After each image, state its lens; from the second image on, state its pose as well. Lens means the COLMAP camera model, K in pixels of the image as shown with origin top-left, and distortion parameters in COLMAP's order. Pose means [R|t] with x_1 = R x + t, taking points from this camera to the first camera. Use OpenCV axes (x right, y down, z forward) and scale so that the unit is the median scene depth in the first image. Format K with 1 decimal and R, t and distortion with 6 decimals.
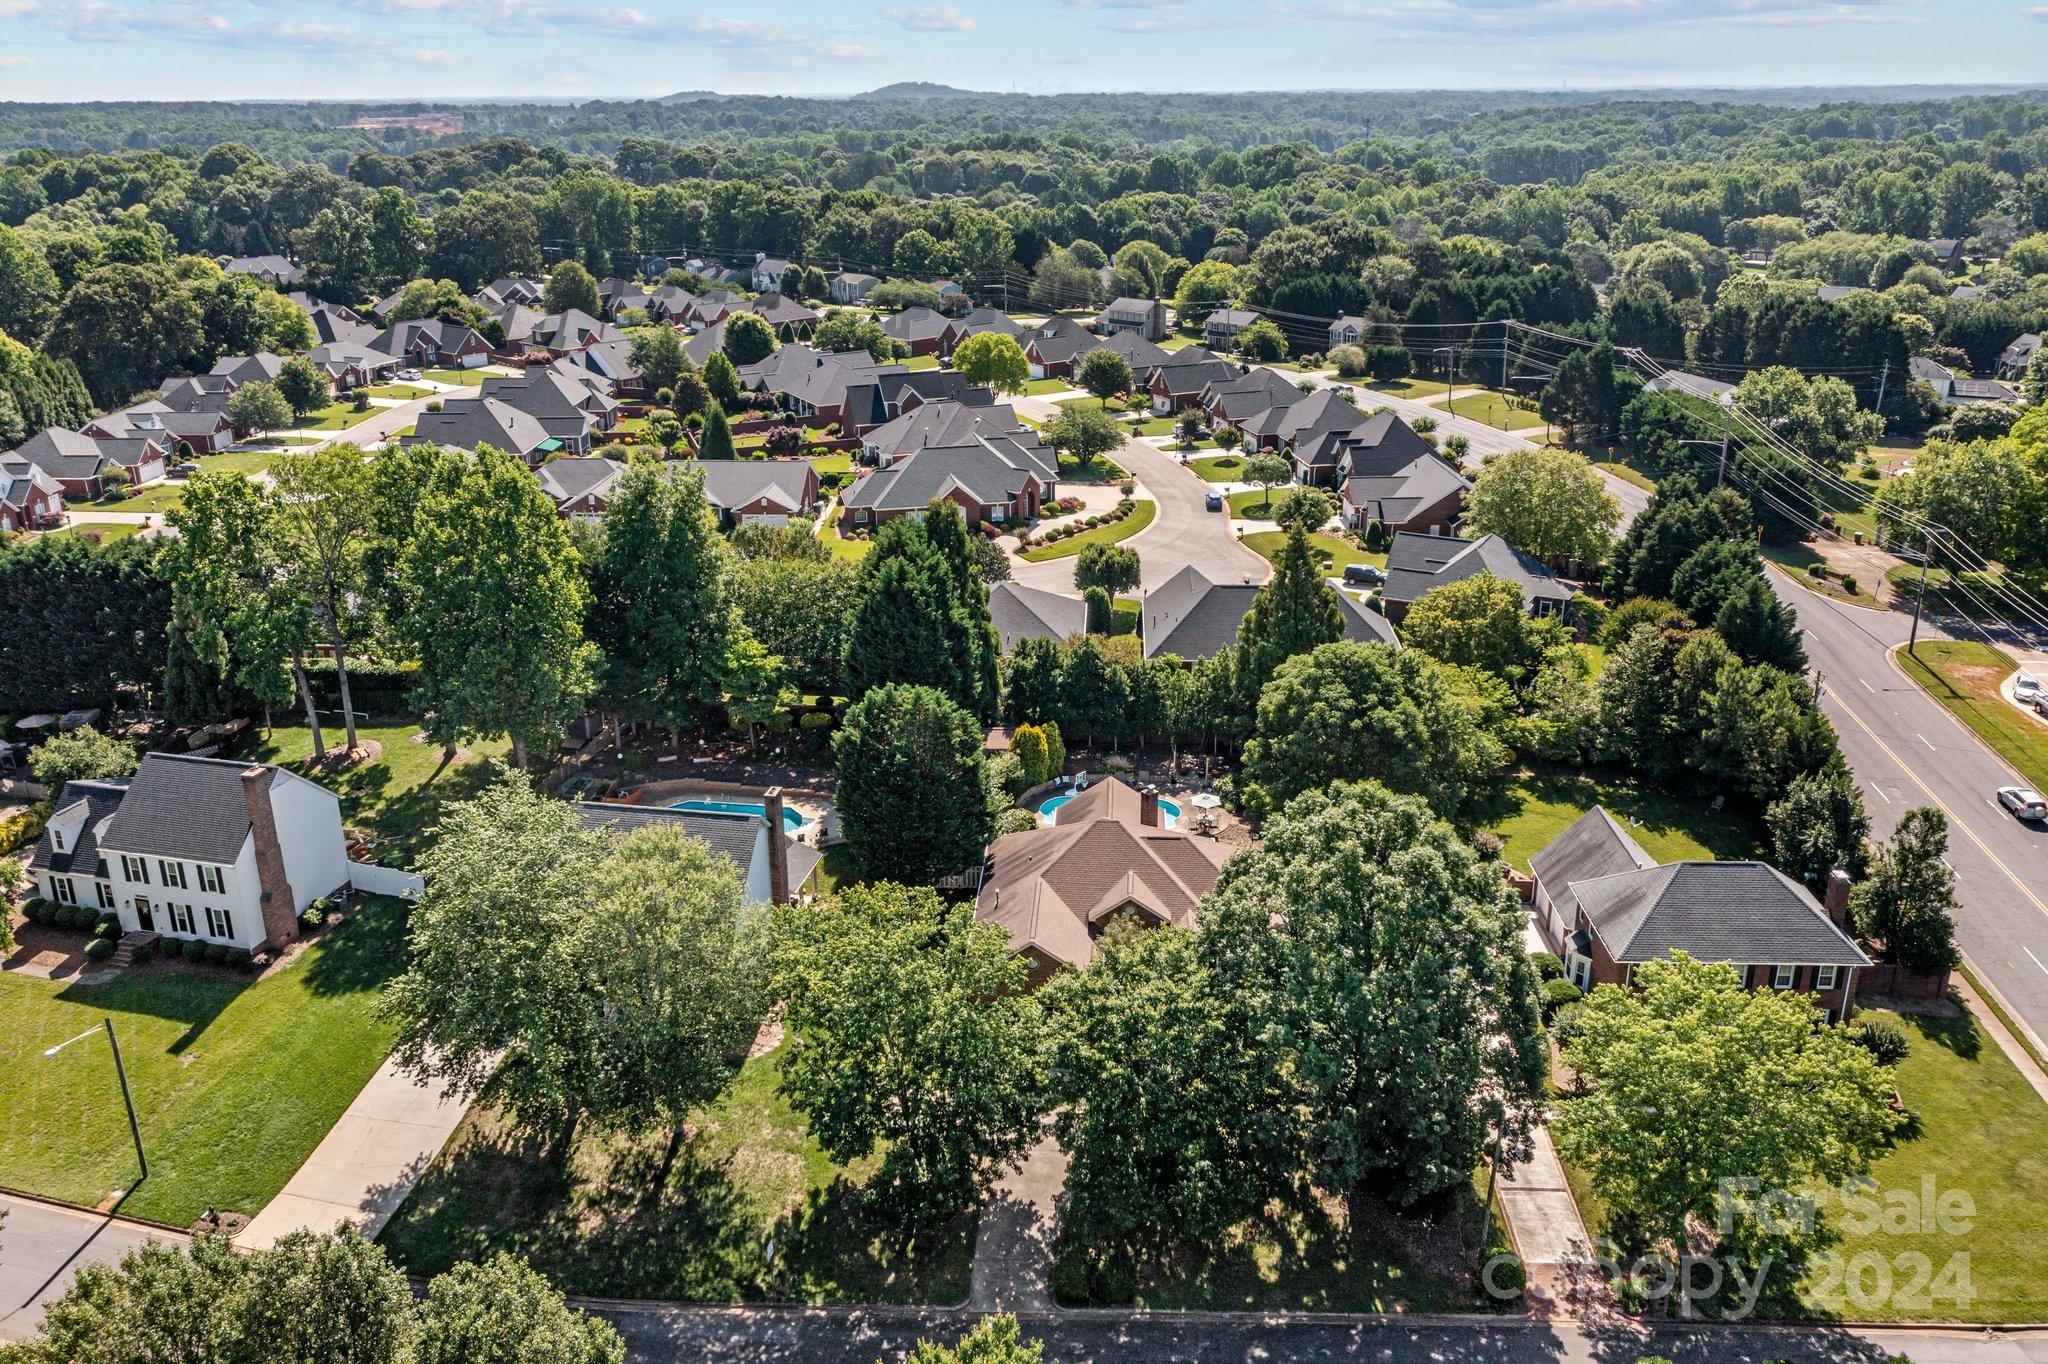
lens RADIAL K [[1604.9, 0, 1025.2], [0, 1604.9, 676.7], [0, 0, 1]] dist [-0.013425, 0.004055]
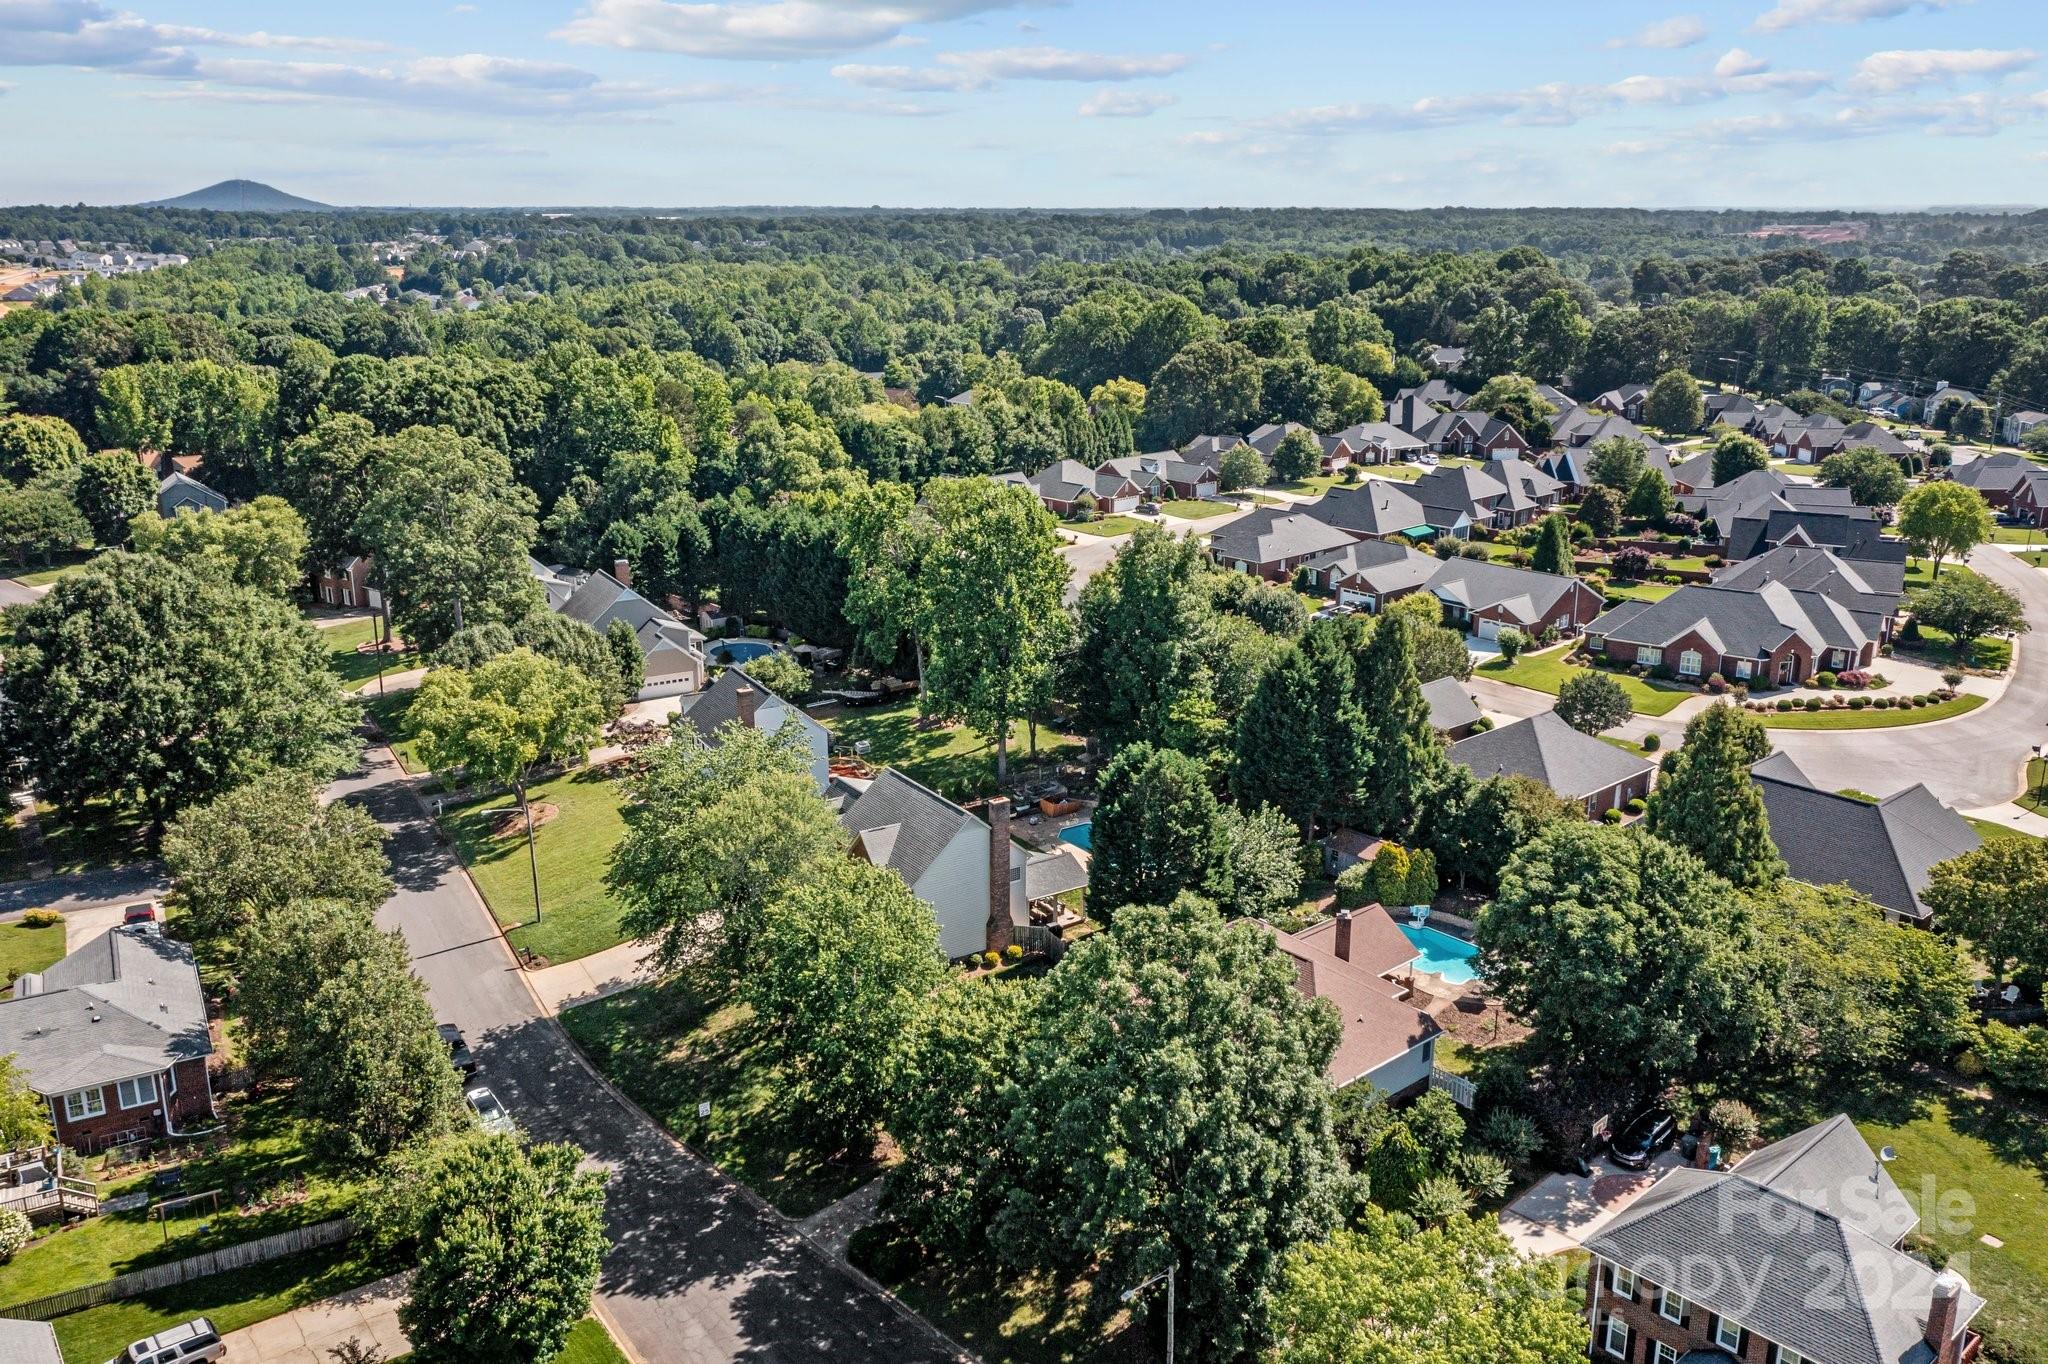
lens RADIAL K [[1604.9, 0, 1018.0], [0, 1604.9, 685.5], [0, 0, 1]] dist [-0.013425, 0.004055]
pose [[0.704572, 0.207743, -0.678543, 0.233804], [-0.245108, 0.968584, 0.042032, -0.023237], [0.665958, 0.136702, 0.733357, 0.055595]]
